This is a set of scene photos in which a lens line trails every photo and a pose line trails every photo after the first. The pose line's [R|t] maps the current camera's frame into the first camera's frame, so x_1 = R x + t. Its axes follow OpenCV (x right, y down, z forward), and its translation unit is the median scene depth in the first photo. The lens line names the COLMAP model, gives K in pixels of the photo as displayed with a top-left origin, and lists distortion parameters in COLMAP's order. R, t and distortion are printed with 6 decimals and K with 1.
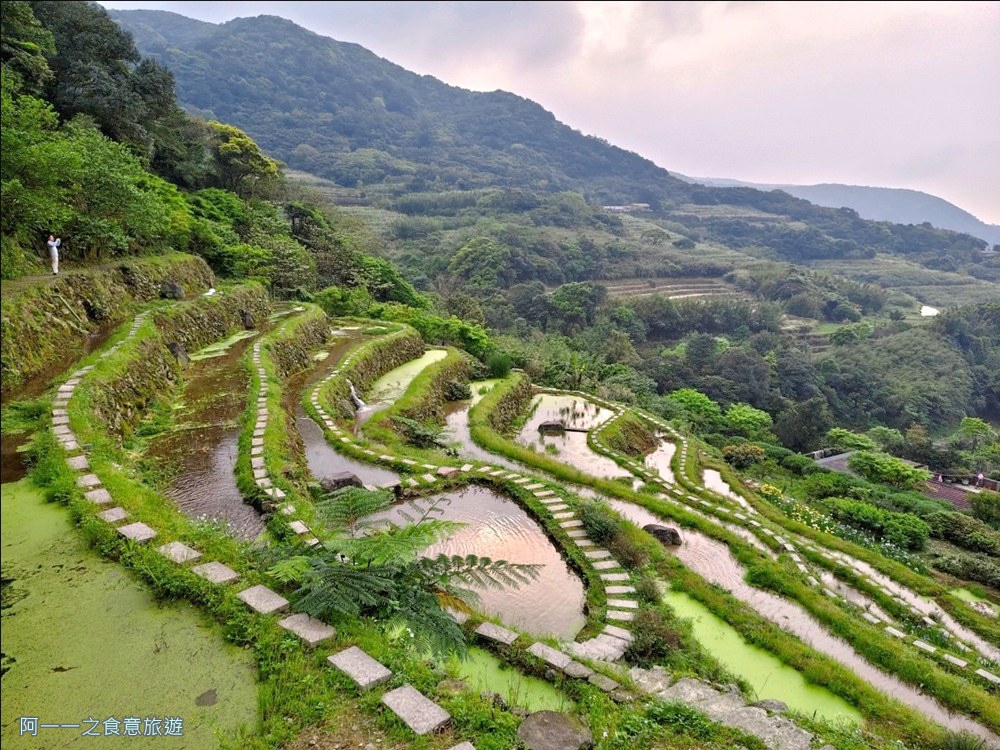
lens RADIAL K [[685.9, 0, 498.3], [0, 685.9, 376.0], [0, 0, 1]] dist [0.046840, -0.046578]
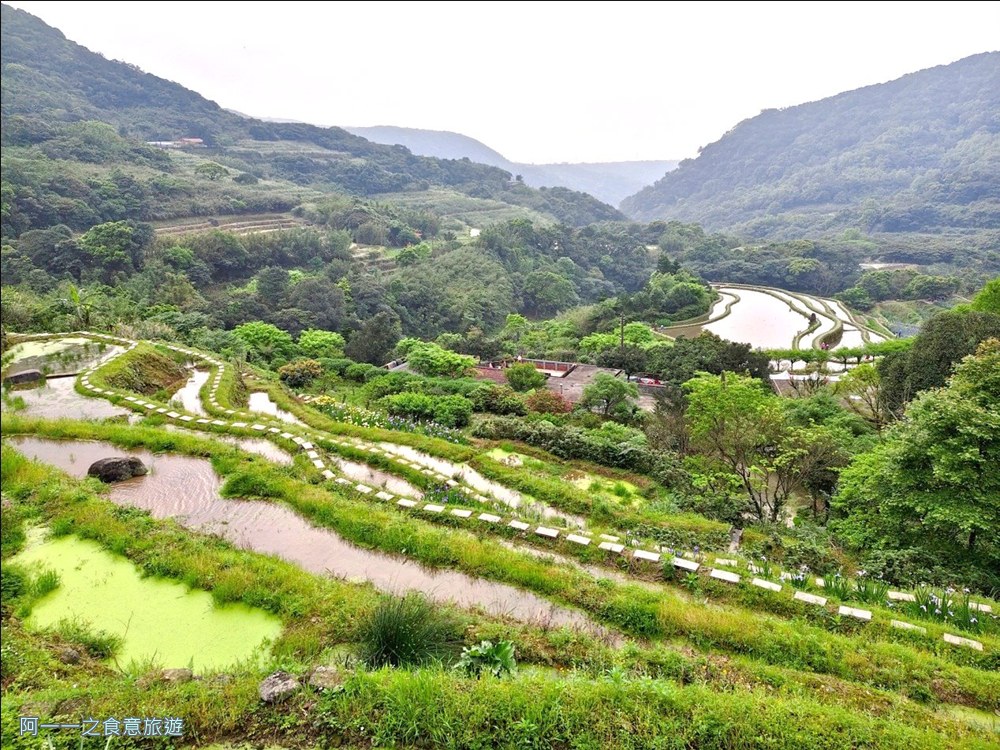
lens RADIAL K [[685.9, 0, 499.8], [0, 685.9, 367.6], [0, 0, 1]] dist [0.046840, -0.046578]
pose [[0.833555, -0.178129, 0.522931, 0.035505], [0.143594, 0.983915, 0.106267, 0.017830], [-0.533448, -0.013490, 0.845725, 0.027564]]
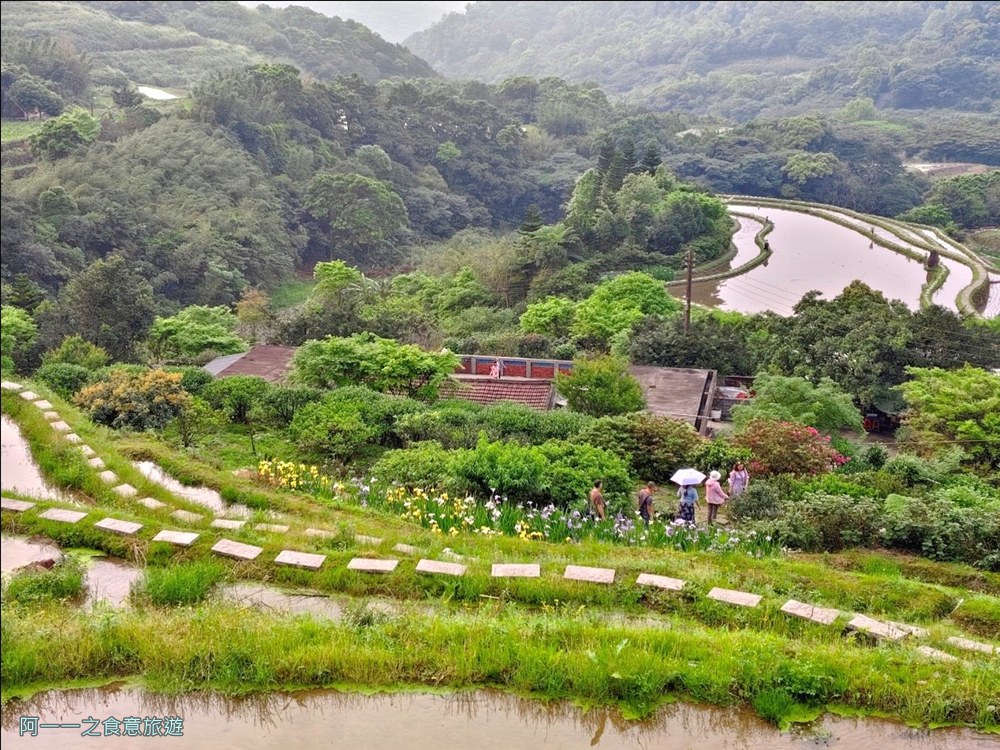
lens RADIAL K [[1372.8, 0, 501.5], [0, 1372.8, 366.2], [0, 0, 1]] dist [0.024076, 0.000000]
pose [[0.667277, -0.200982, 0.717180, -0.007130], [0.147248, 0.979497, 0.137492, 0.010035], [-0.730109, 0.013858, 0.683190, 0.139467]]
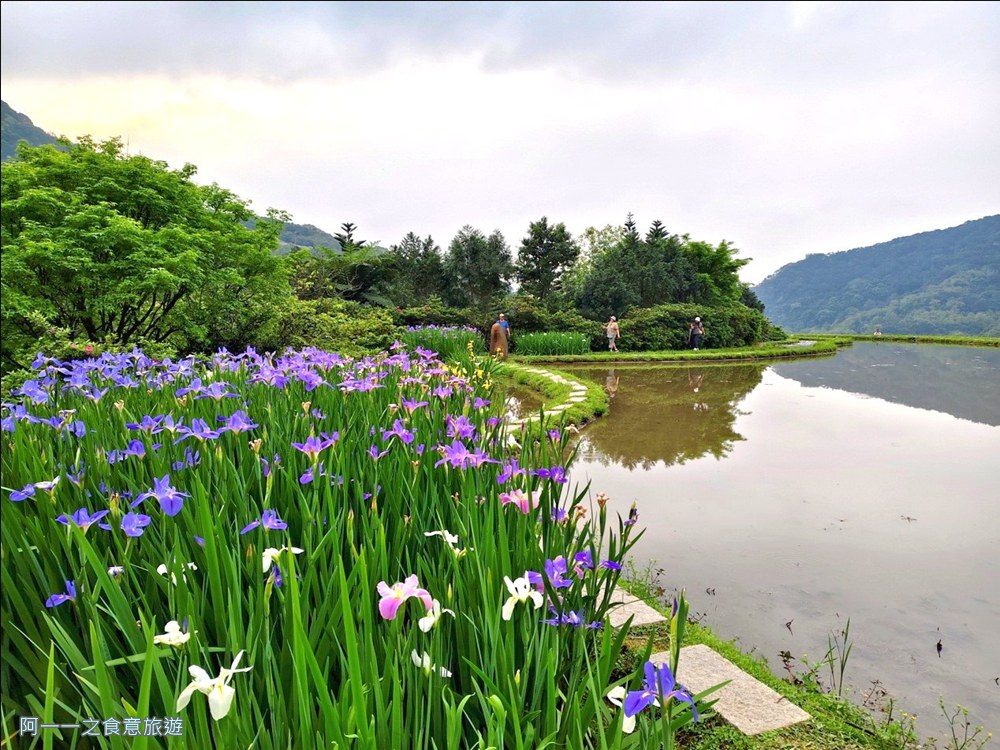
lens RADIAL K [[685.9, 0, 498.8], [0, 685.9, 374.0], [0, 0, 1]] dist [0.046840, -0.046578]
pose [[0.868668, -0.025408, 0.494742, 0.526857], [0.089926, 0.990180, -0.107041, 0.106877], [-0.487164, 0.137473, 0.862422, 0.461695]]
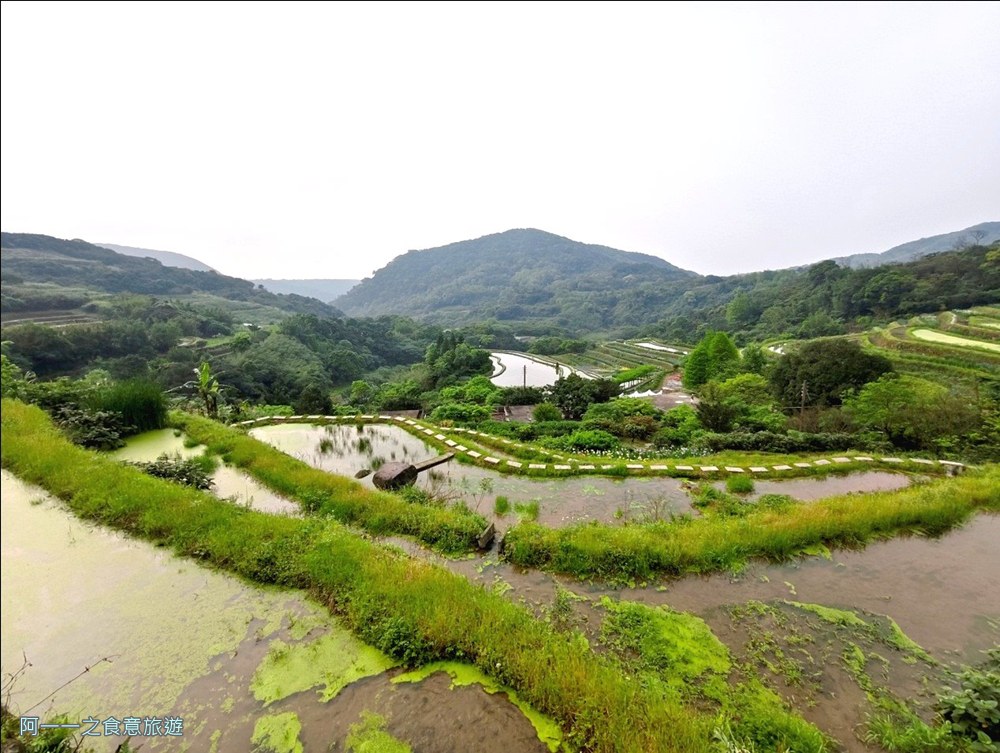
lens RADIAL K [[456.1, 0, 502.9], [0, 456.1, 367.1], [0, 0, 1]] dist [-0.046861, 0.026667]
pose [[0.398846, -0.174042, 0.900351, -0.058904], [0.192272, 0.975872, 0.103467, -0.008490], [-0.896635, 0.131845, 0.422686, 0.237167]]
